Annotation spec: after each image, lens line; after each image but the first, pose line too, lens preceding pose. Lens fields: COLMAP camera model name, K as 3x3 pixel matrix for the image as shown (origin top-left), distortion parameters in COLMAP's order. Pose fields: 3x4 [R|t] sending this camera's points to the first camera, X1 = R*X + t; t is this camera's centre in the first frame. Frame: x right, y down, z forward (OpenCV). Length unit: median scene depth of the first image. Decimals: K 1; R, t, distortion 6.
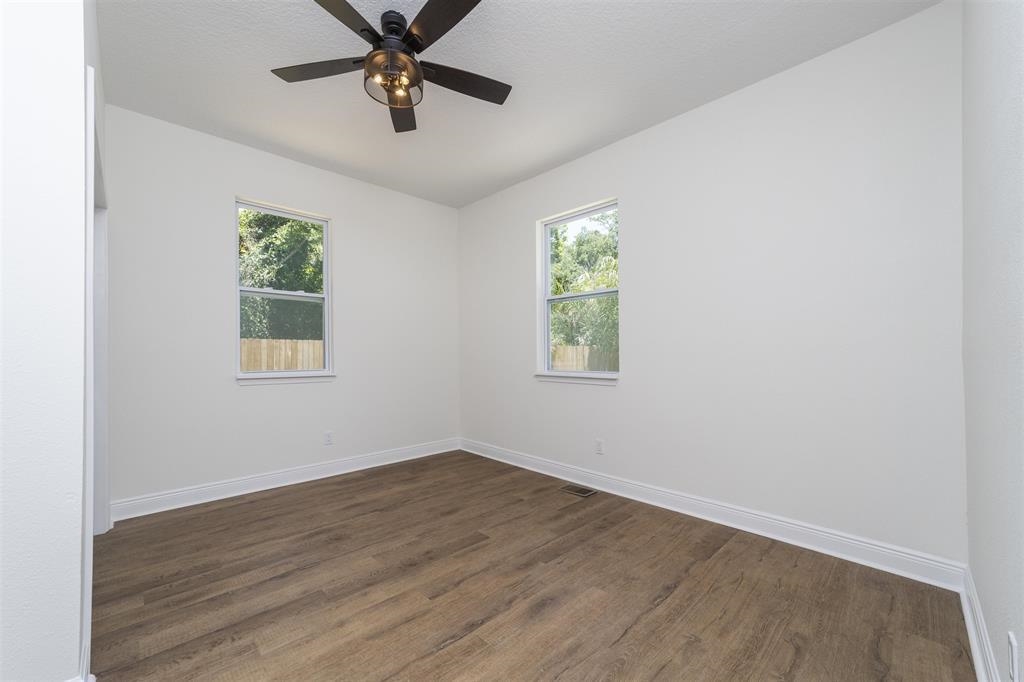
lens RADIAL K [[394.0, 0, 510.2], [0, 394.0, 340.4], [0, 0, 1]] dist [-0.016983, 0.007703]
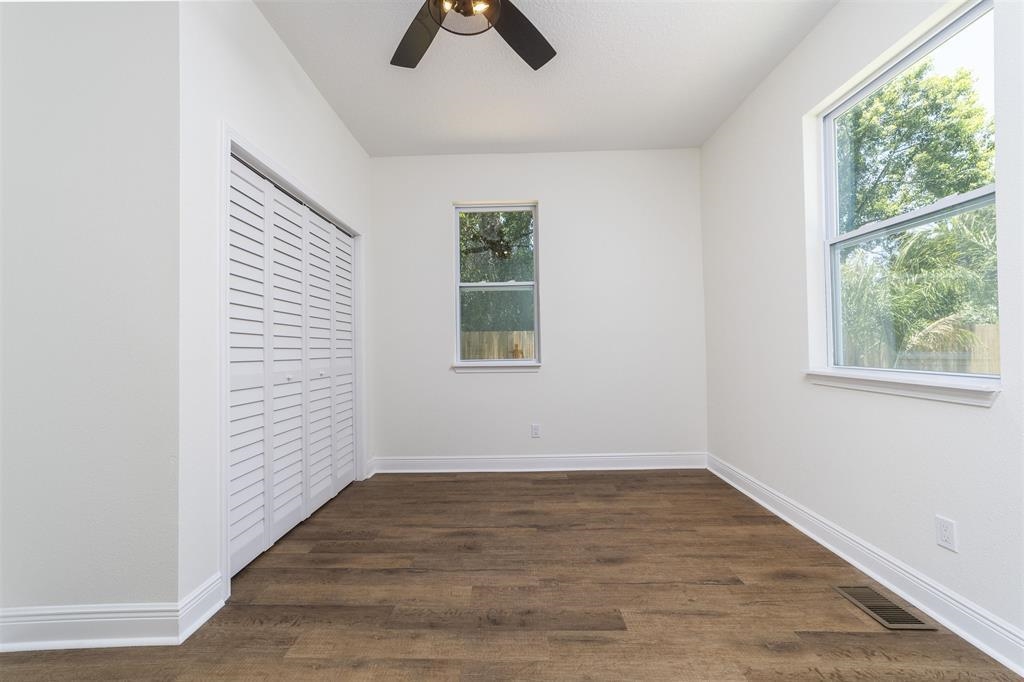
lens RADIAL K [[394.0, 0, 510.2], [0, 394.0, 340.4], [0, 0, 1]] dist [-0.016983, 0.007703]
pose [[0.710031, -0.018301, -0.703932, 0.246906], [0.037482, 0.999227, 0.011828, 0.021136], [0.703172, -0.034783, 0.710169, 0.406967]]
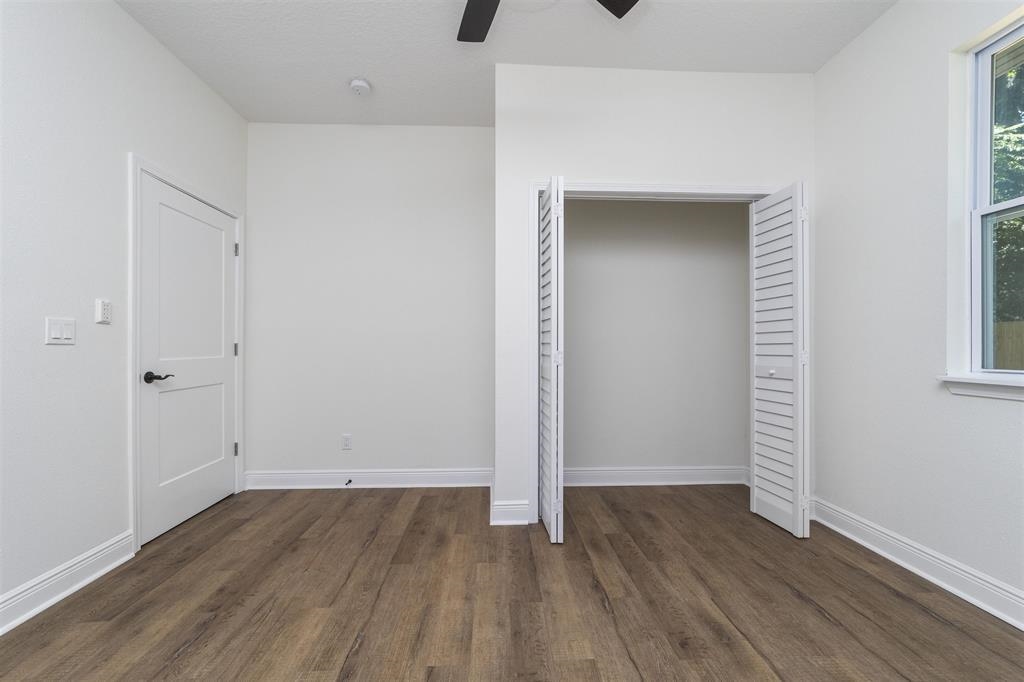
lens RADIAL K [[394.0, 0, 510.2], [0, 394.0, 340.4], [0, 0, 1]] dist [-0.016983, 0.007703]
pose [[-0.666551, -0.006535, -0.745431, 0.177314], [0.037962, 0.998367, -0.042697, 0.047932], [0.744492, -0.056758, -0.665214, 1.130655]]
